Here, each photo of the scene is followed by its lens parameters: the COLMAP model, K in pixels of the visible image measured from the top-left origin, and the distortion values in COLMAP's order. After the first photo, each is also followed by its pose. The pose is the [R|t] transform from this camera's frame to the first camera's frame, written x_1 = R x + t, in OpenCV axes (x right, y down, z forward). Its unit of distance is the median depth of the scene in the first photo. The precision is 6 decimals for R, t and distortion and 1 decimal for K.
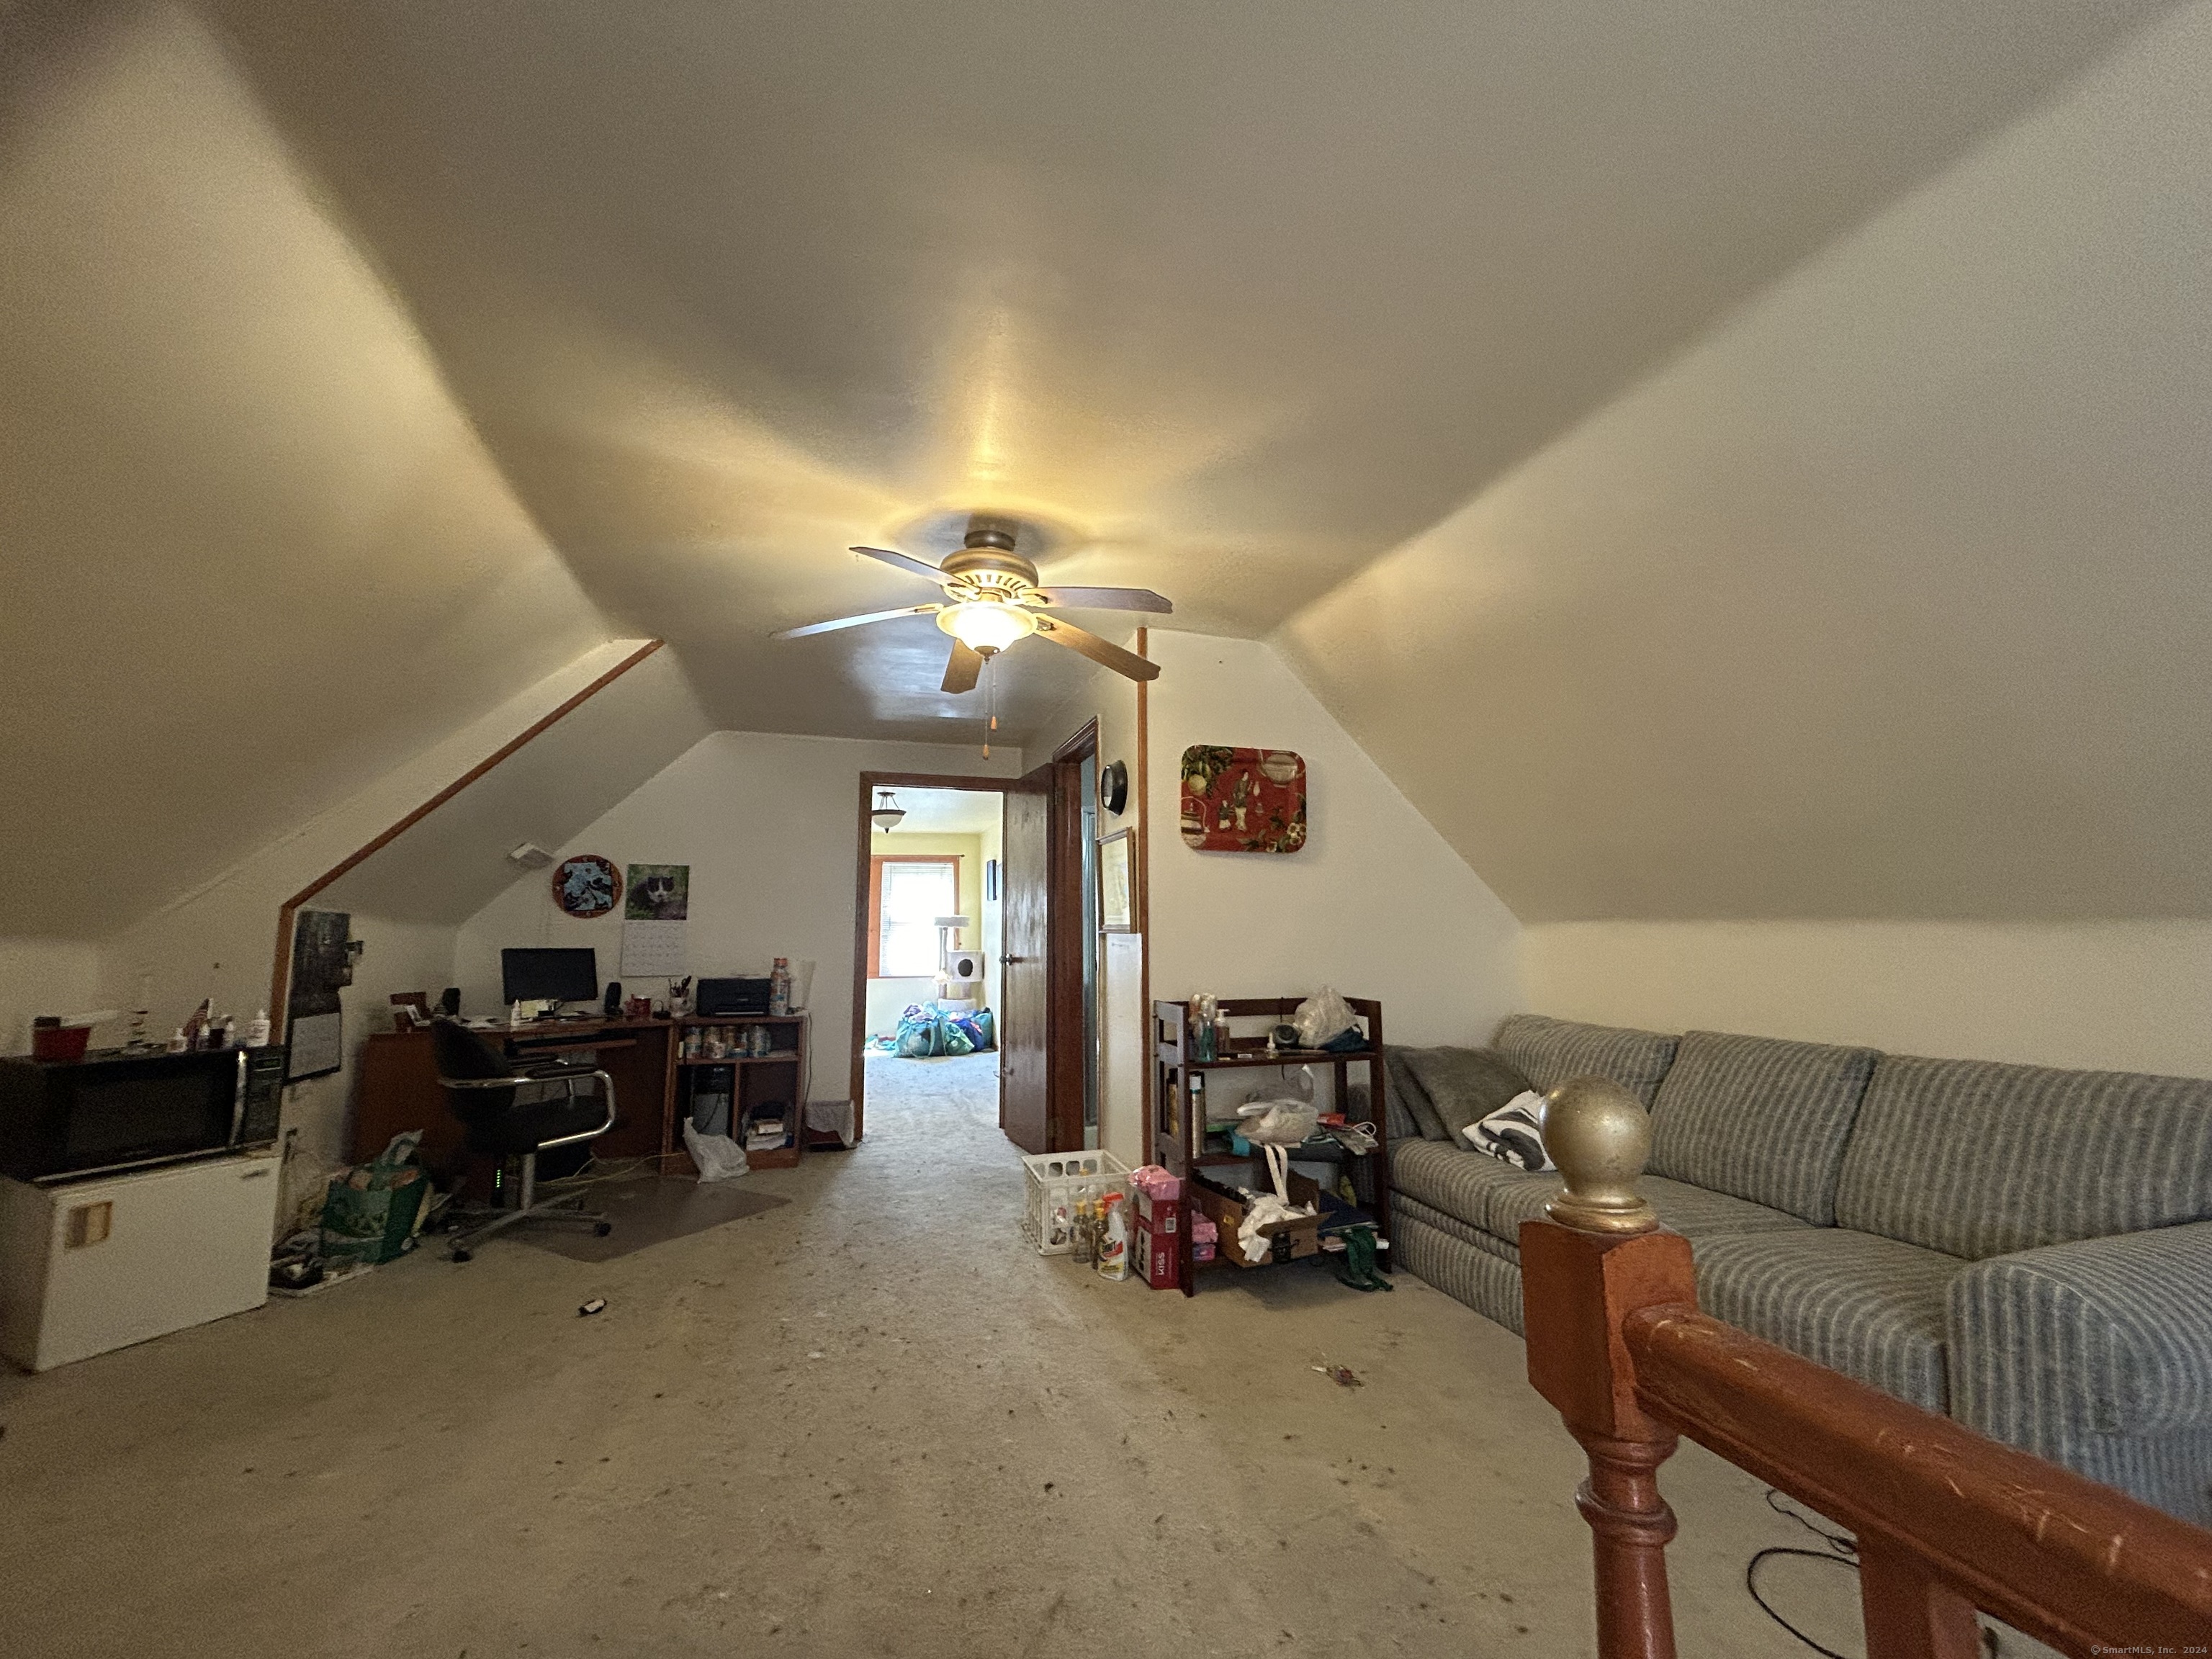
lens RADIAL K [[894.9, 0, 1109.3], [0, 894.9, 828.2], [0, 0, 1]] dist [-0.000002, -0.000005]
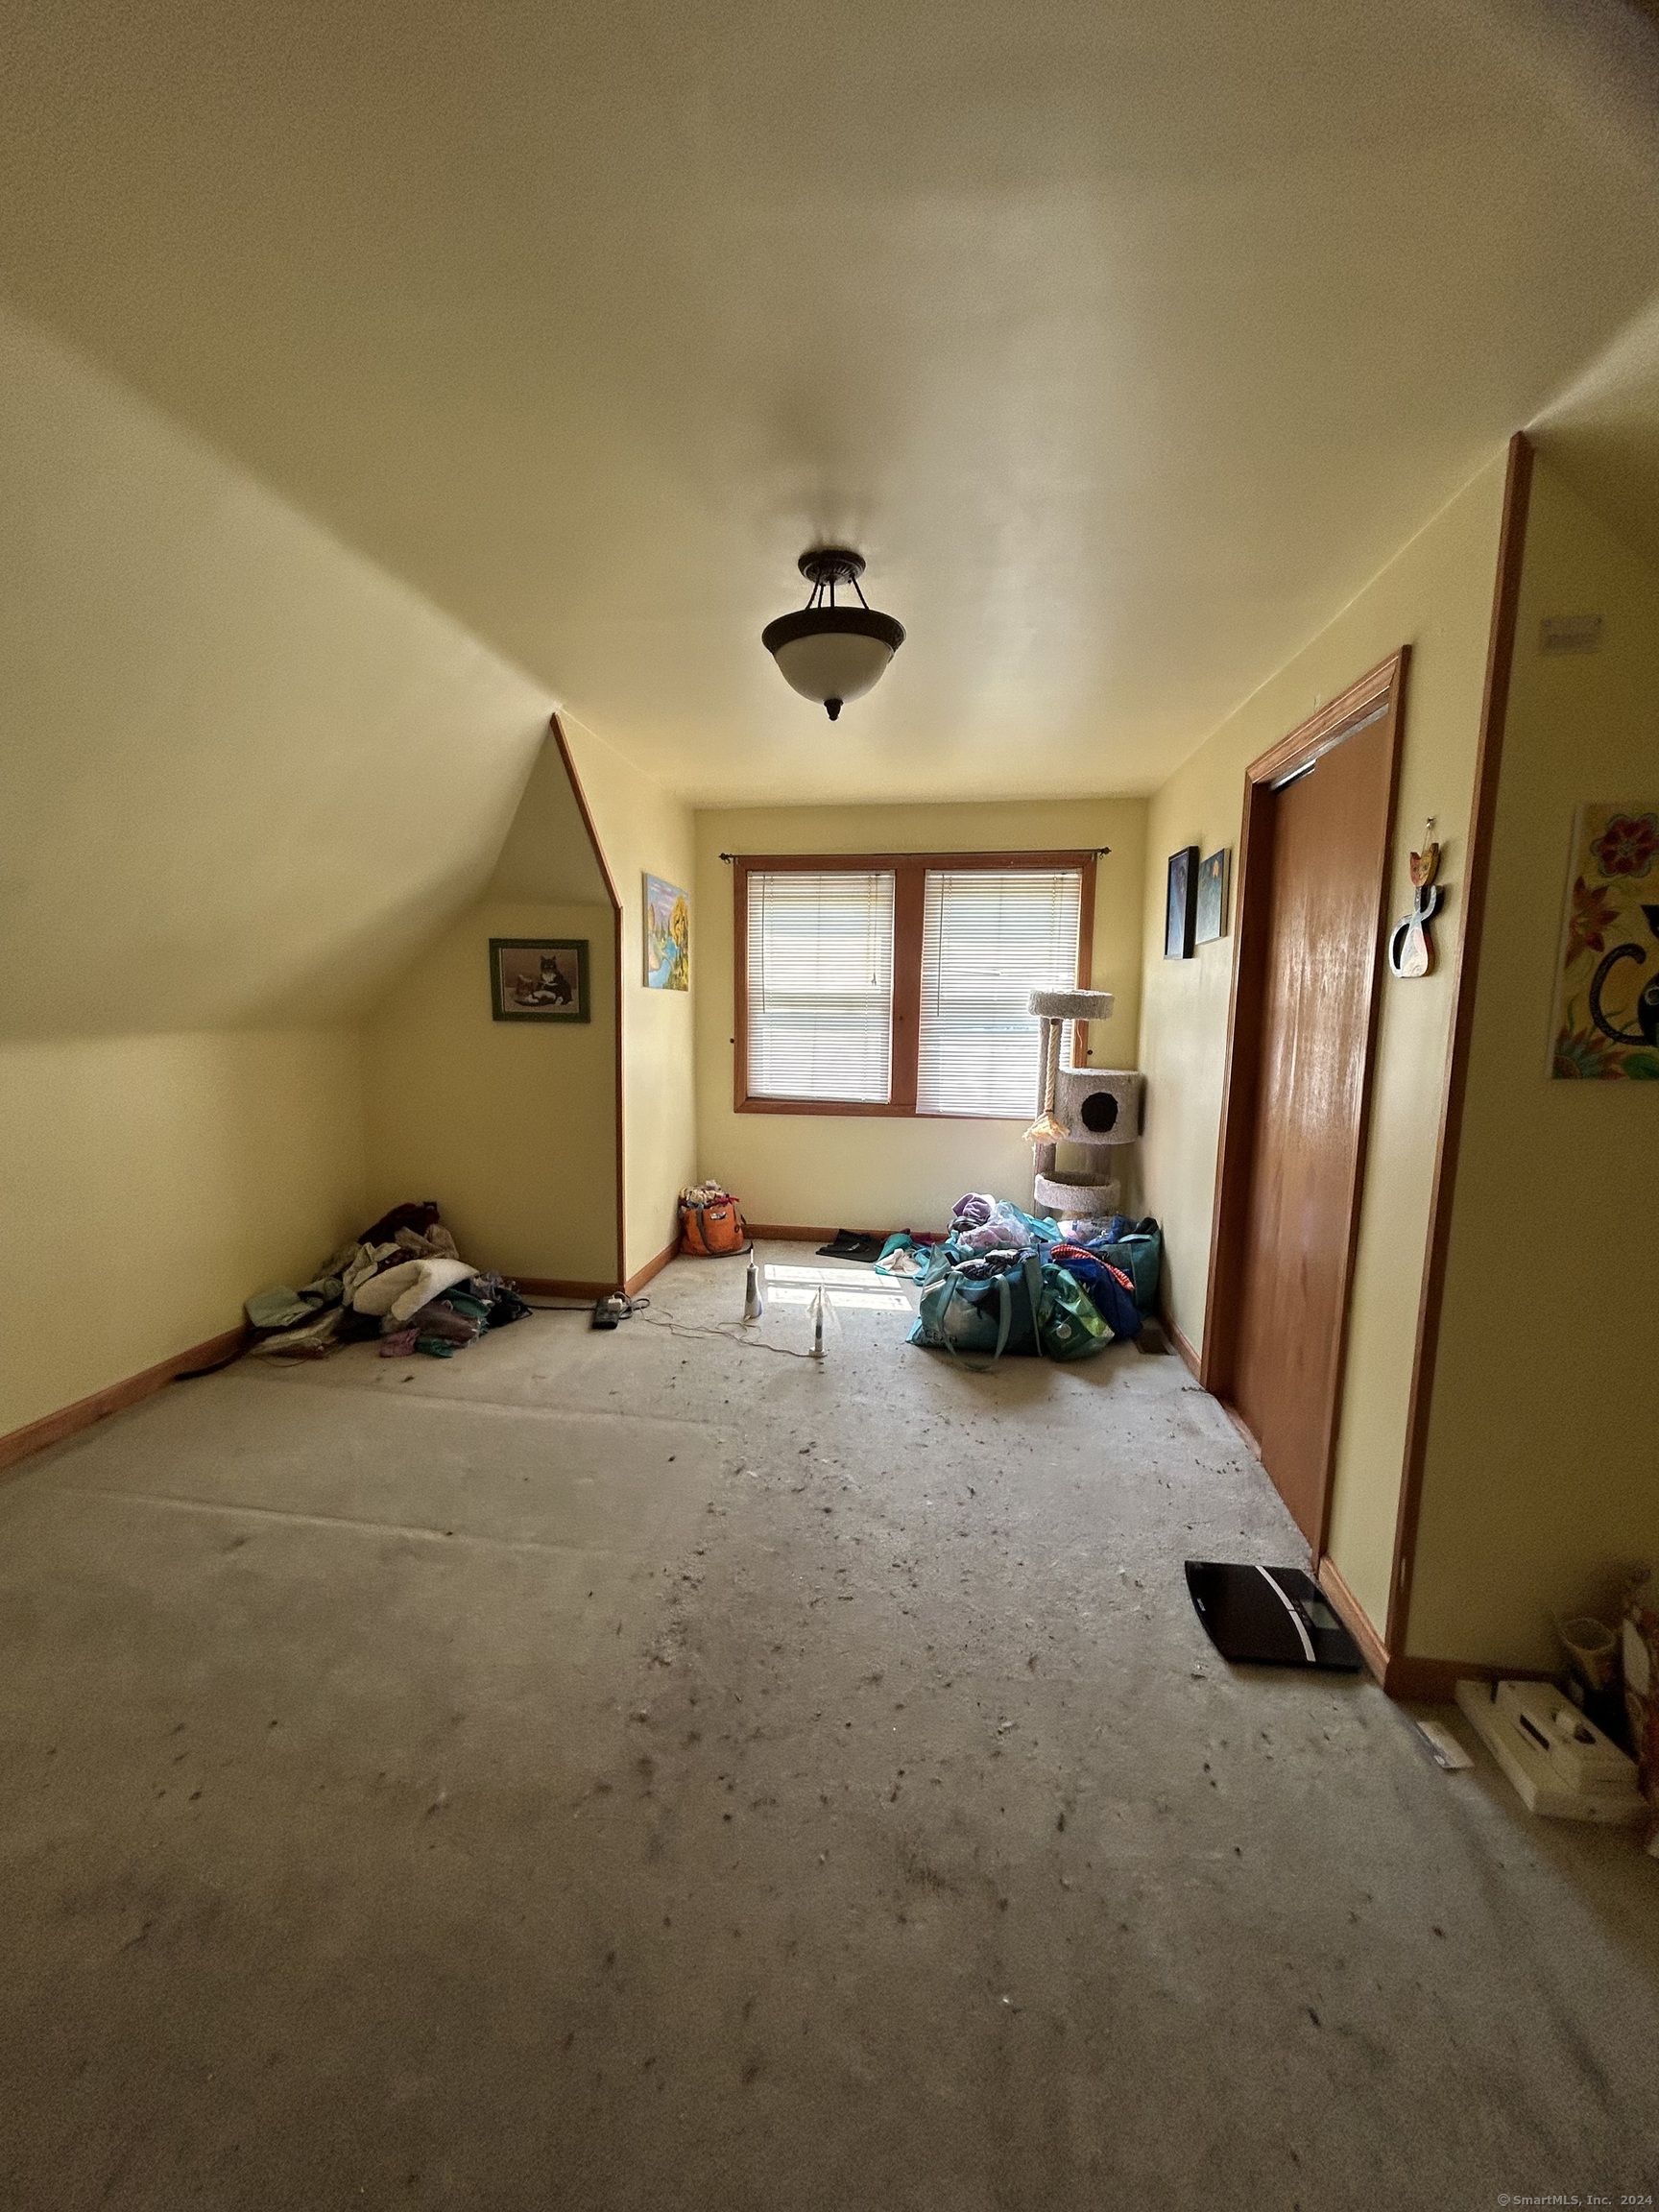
lens RADIAL K [[894.9, 0, 834.7], [0, 894.9, 1109.8], [0, 0, 1]] dist [-0.000002, -0.000005]
pose [[0.902315, 0.076987, -0.424147, -0.094307], [0.029812, 0.970423, 0.239562, 0.047646], [0.430045, -0.228805, 0.873333, 0.576814]]
